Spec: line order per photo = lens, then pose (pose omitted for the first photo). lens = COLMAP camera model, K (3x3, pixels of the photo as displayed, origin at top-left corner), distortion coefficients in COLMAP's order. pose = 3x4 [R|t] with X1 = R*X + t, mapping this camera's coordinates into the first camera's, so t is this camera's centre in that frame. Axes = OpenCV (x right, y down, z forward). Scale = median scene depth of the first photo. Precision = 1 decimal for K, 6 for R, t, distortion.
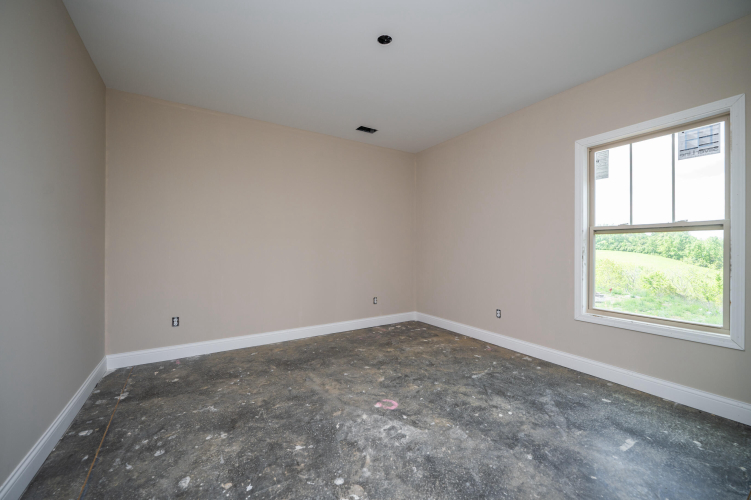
lens RADIAL K [[303.6, 0, 375.5], [0, 303.6, 250.0], [0, 0, 1]] dist [0.001443, 0.000074]
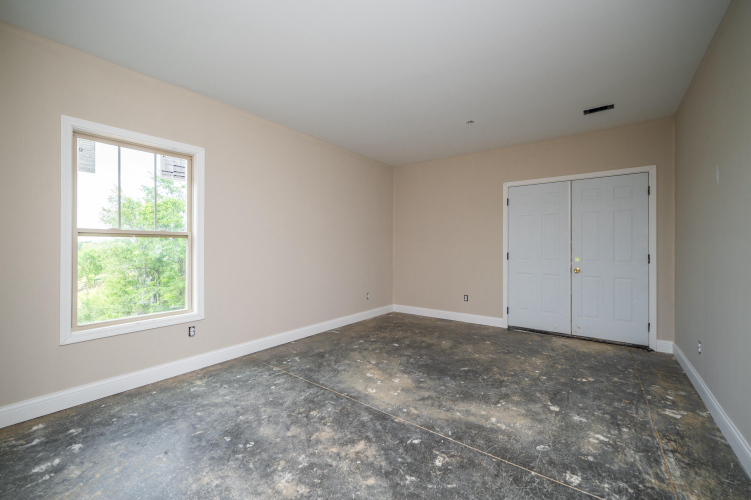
lens RADIAL K [[317.4, 0, 375.5], [0, 317.4, 250.0], [0, 0, 1]] dist [-0.001331, -0.000114]
pose [[-0.370531, -0.001454, 0.928819, -0.416619], [0.012638, 0.999898, 0.006606, -0.009854], [-0.928734, 0.014186, -0.370475, 0.604446]]
